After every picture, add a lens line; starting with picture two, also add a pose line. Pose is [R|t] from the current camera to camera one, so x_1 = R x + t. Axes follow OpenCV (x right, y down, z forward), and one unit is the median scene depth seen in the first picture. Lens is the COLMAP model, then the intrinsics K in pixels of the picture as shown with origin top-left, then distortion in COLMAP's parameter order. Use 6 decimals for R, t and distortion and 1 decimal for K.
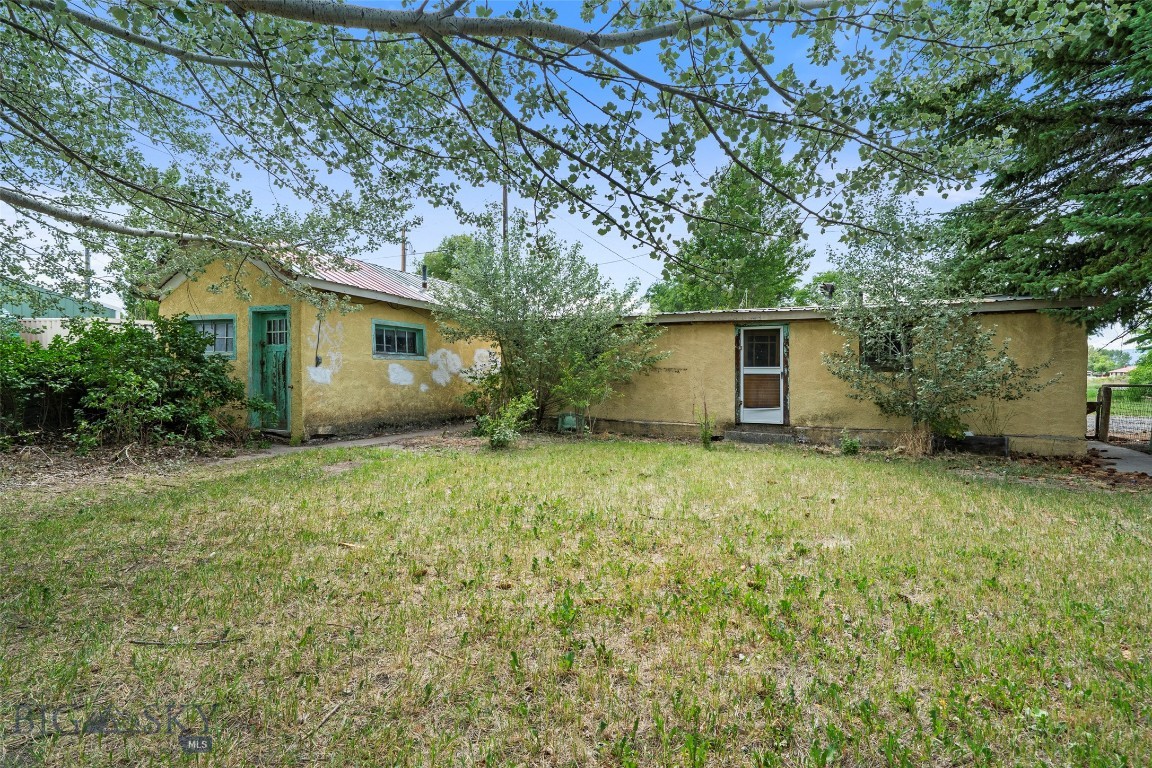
lens RADIAL K [[533.1, 0, 574.9], [0, 533.1, 378.8], [0, 0, 1]] dist [0.005363, 0.000246]
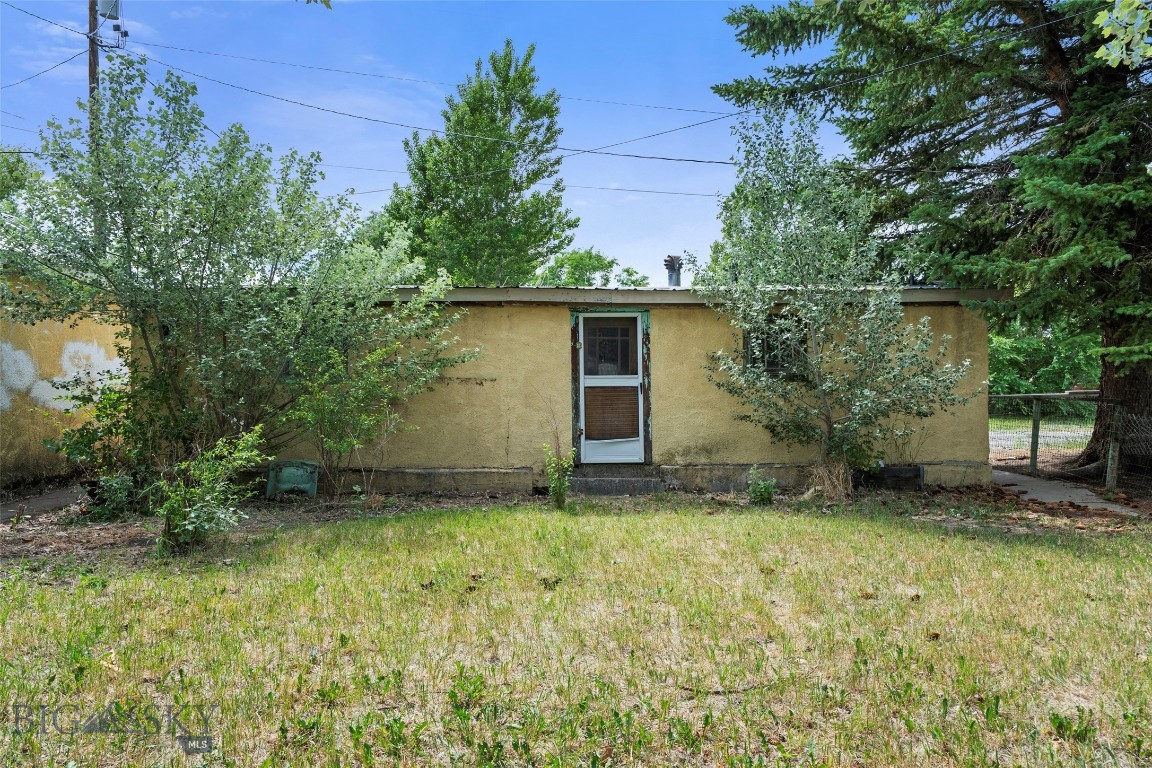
lens RADIAL K [[770.5, 0, 575.3], [0, 770.5, 380.9], [0, 0, 1]] dist [-0.001380, -0.000533]
pose [[0.894680, -0.004078, 0.446689, -0.109609], [0.012116, 0.999812, -0.015140, -0.002161], [-0.446544, 0.018957, 0.894561, 0.189361]]
